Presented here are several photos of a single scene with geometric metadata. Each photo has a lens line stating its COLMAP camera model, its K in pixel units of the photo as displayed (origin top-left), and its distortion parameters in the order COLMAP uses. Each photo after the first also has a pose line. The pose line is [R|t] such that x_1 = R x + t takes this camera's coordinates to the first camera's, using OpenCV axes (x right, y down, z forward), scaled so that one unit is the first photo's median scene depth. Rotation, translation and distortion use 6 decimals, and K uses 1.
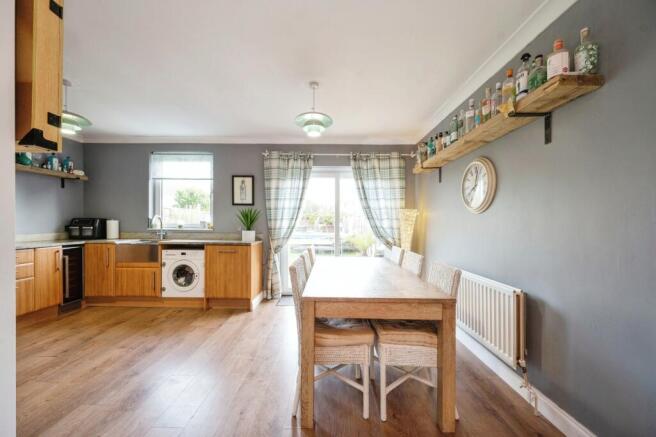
lens RADIAL K [[264.0, 0, 327.8], [0, 264.0, 225.1], [0, 0, 1]] dist [0.000463, -0.000221]
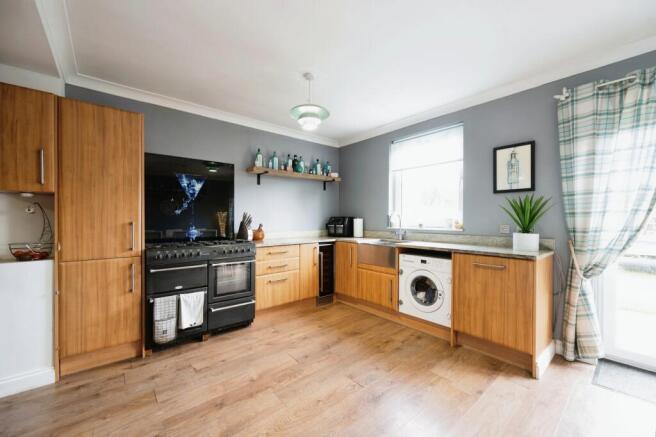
lens RADIAL K [[264.0, 0, 327.3], [0, 264.0, 224.3], [0, 0, 1]] dist [0.000463, -0.000221]
pose [[0.650659, 0.004993, -0.759354, -0.145281], [-0.000608, 0.999981, 0.006054, -0.002817], [0.759370, -0.003477, 0.650650, 0.284512]]
